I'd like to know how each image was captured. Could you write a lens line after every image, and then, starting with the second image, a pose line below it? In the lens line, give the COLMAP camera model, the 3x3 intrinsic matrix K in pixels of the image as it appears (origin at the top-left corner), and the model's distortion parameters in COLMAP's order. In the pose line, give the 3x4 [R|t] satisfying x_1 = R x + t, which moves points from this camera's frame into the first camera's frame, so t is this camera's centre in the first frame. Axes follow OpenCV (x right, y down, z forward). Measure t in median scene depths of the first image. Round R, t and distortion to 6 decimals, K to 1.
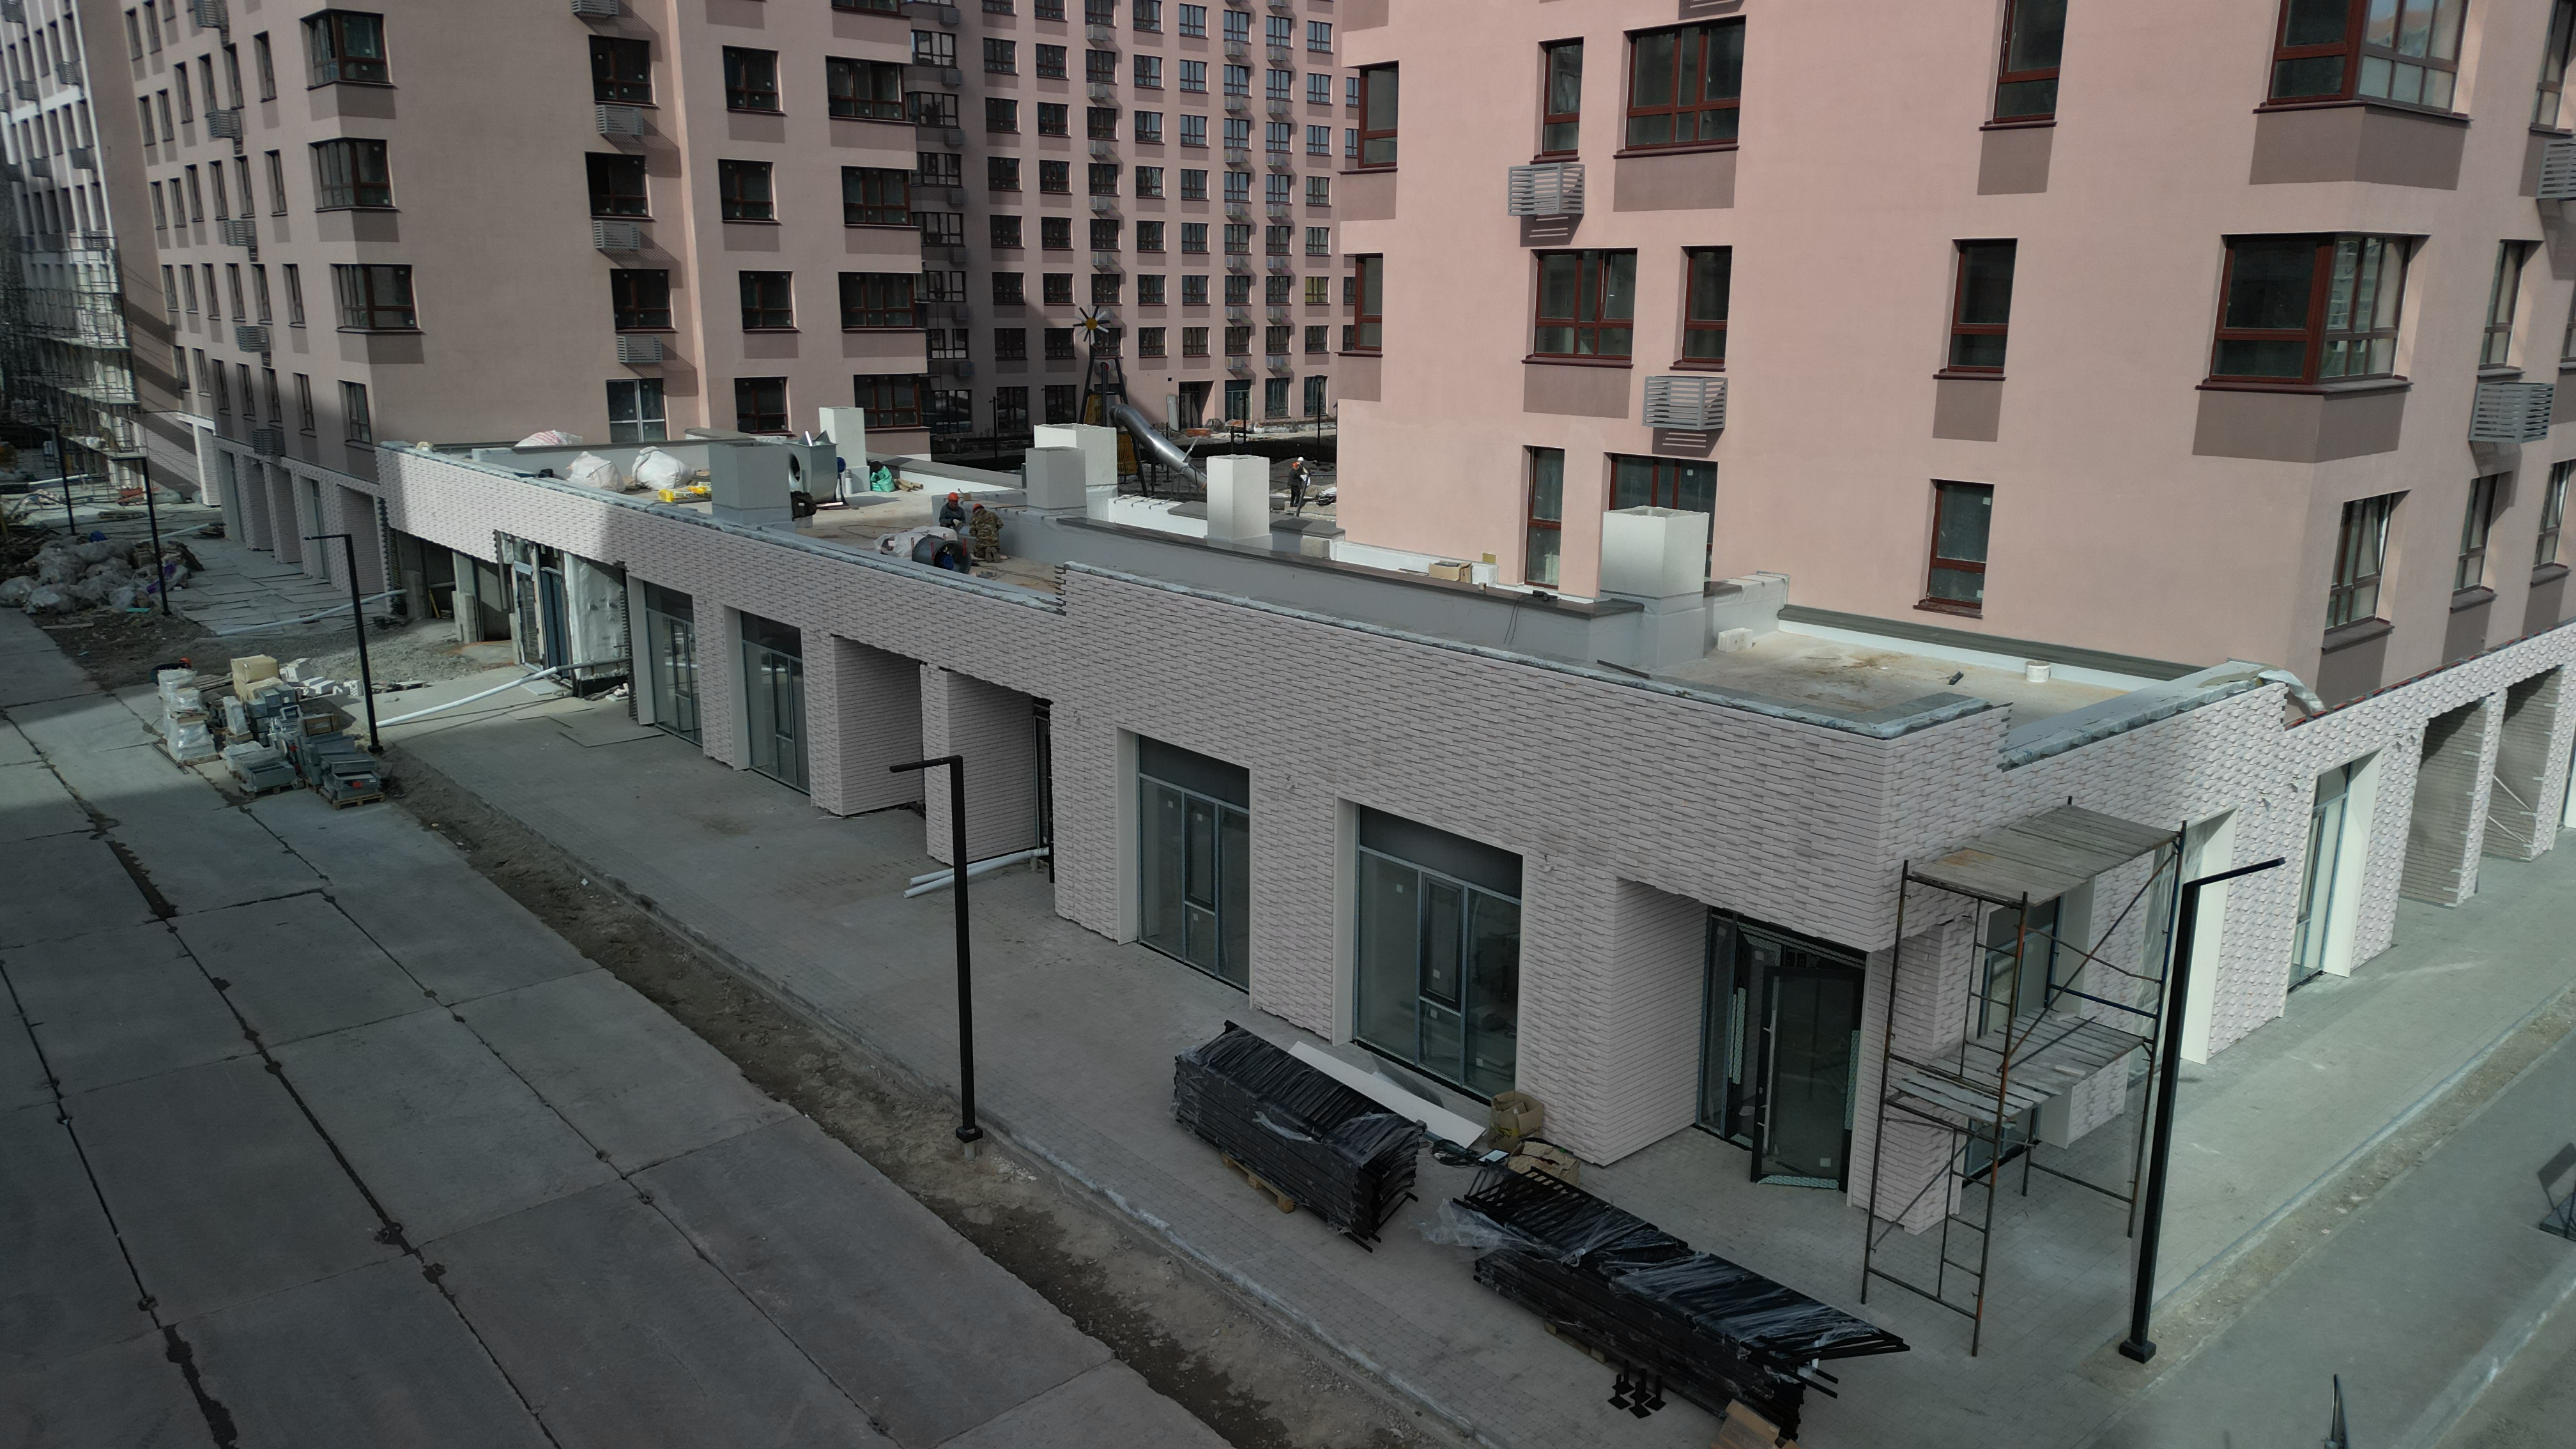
lens RADIAL K [[1806.4, 0, 1299.9], [0, 1806.4, 741.4], [0, 0, 1]] dist [0.077648, -0.019313]
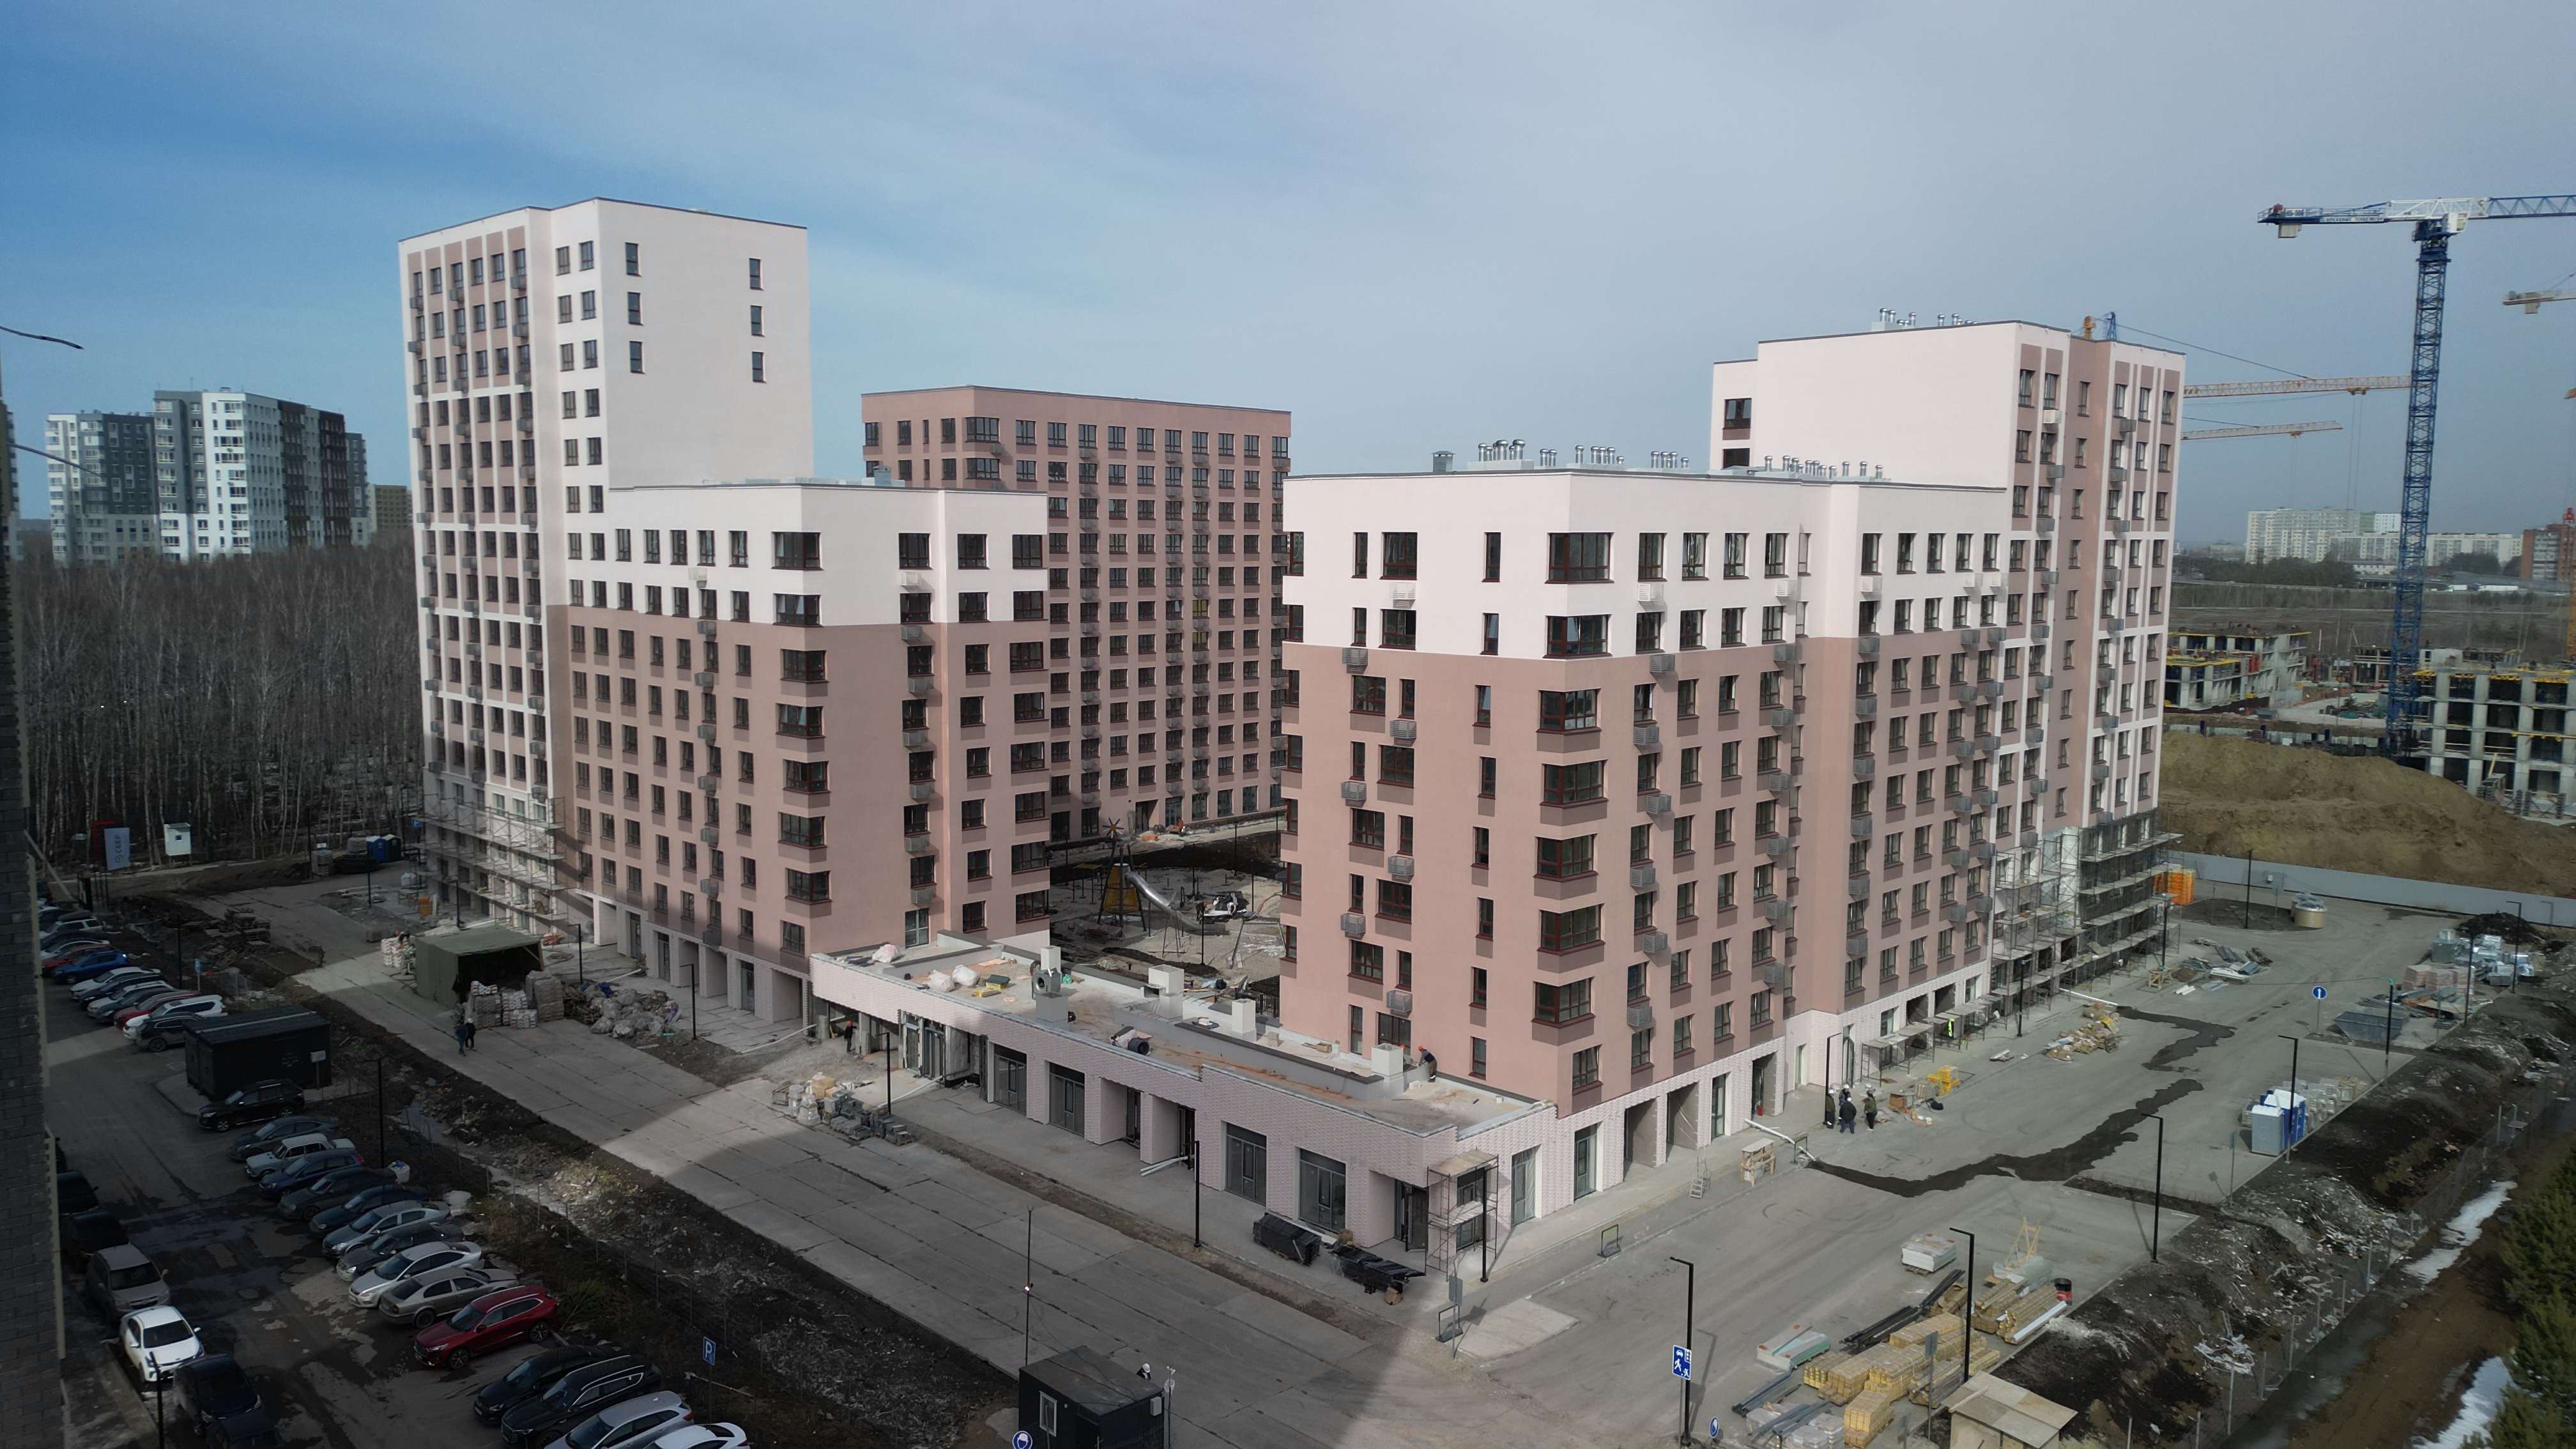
lens RADIAL K [[1806.4, 0, 1295.7], [0, 1806.4, 719.2], [0, 0, 1]] dist [0.077648, -0.019313]
pose [[0.997382, -0.008143, 0.071857, -0.146119], [0.018168, 0.989985, -0.139995, -0.194547], [-0.069998, 0.140934, 0.987541, -1.705036]]
